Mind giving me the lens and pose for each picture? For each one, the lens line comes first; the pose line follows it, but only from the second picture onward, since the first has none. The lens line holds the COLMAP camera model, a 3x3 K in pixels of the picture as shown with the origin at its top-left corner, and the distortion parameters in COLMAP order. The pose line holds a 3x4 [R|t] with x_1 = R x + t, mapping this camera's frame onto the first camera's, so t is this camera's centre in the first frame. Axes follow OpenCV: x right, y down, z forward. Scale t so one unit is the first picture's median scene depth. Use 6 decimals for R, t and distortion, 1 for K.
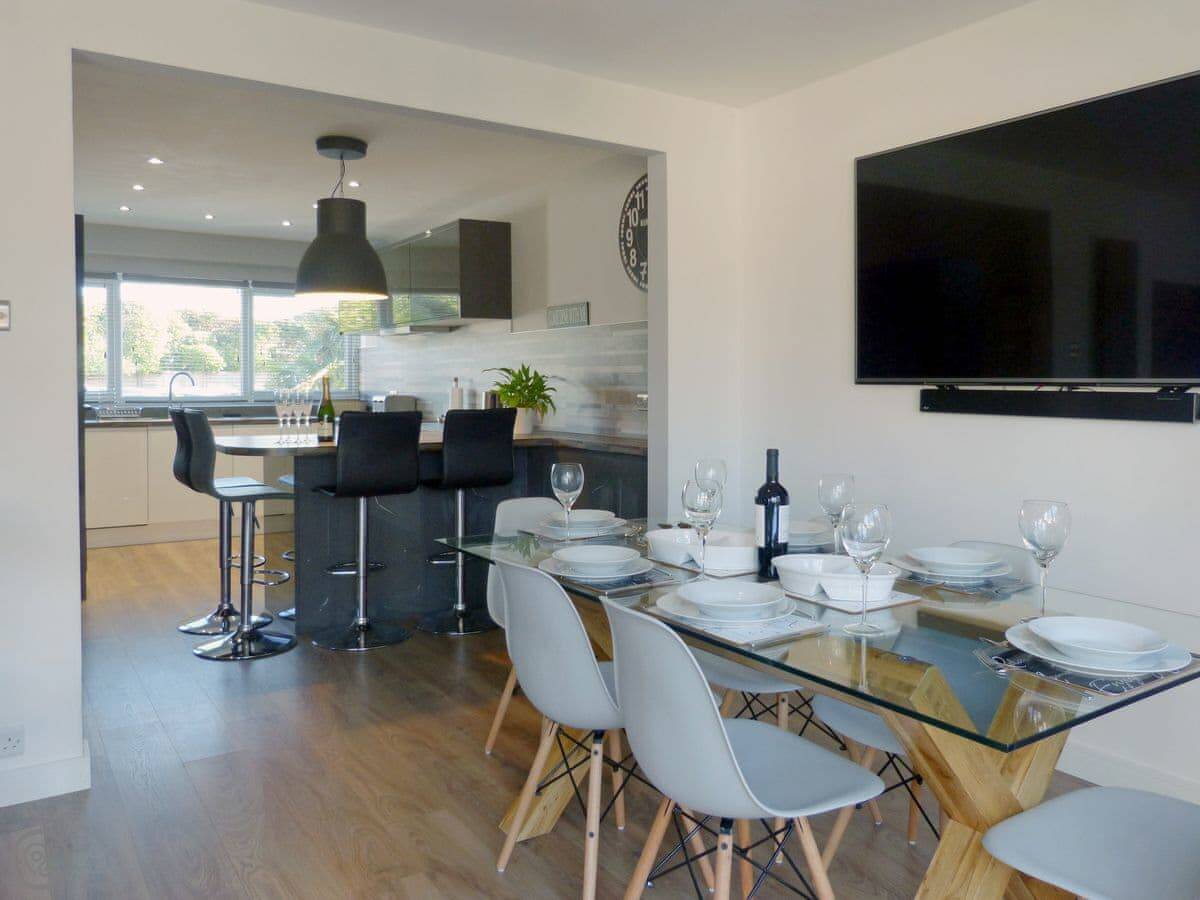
lens RADIAL K [[921.0, 0, 599.5], [0, 921.0, 438.0], [0, 0, 1]] dist [-0.027431, 0.008306]
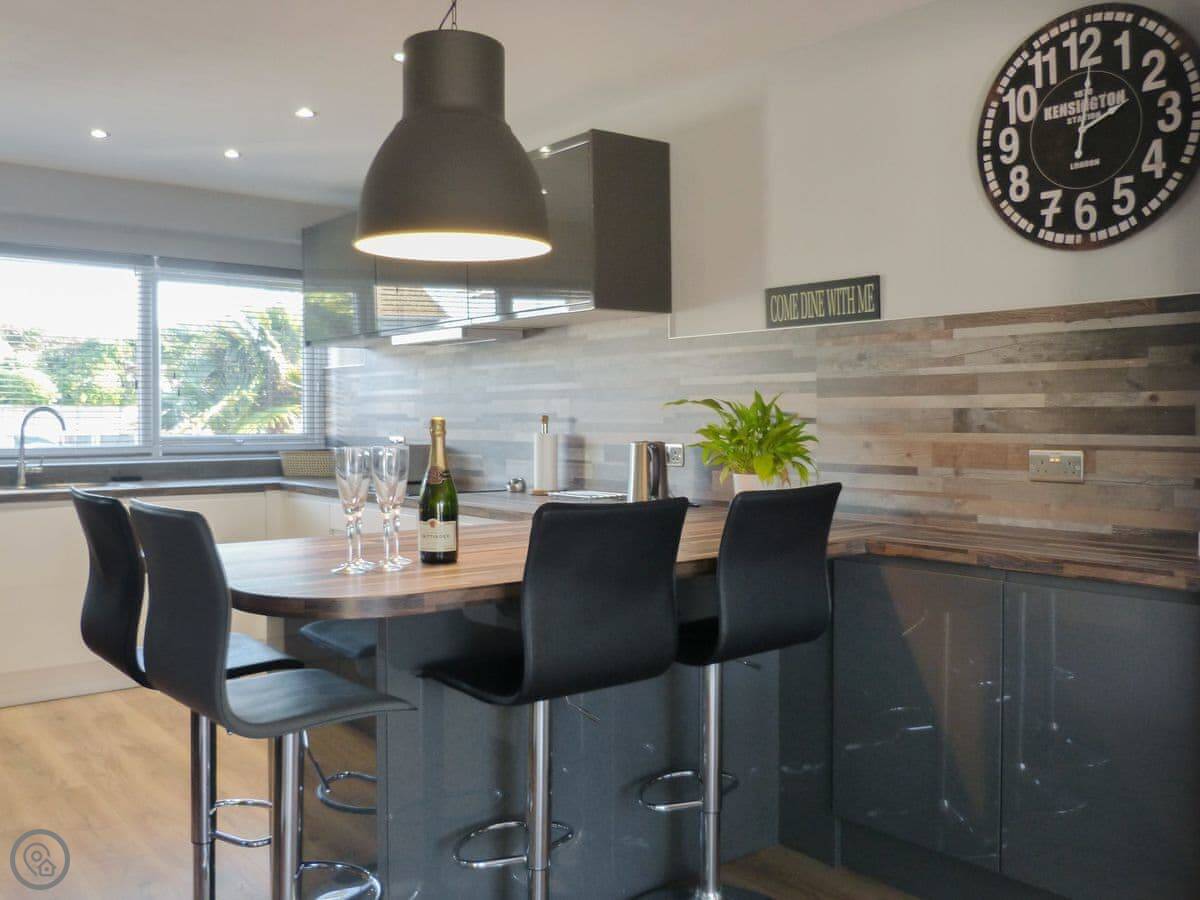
lens RADIAL K [[1029.9, 0, 599.8], [0, 1029.9, 457.2], [0, 0, 1]] dist [-0.016737, -0.002255]
pose [[0.993612, -0.006536, 0.112663, -0.255763], [0.008823, 0.999765, -0.019821, -0.034190], [-0.112507, 0.020688, 0.993436, 0.455796]]
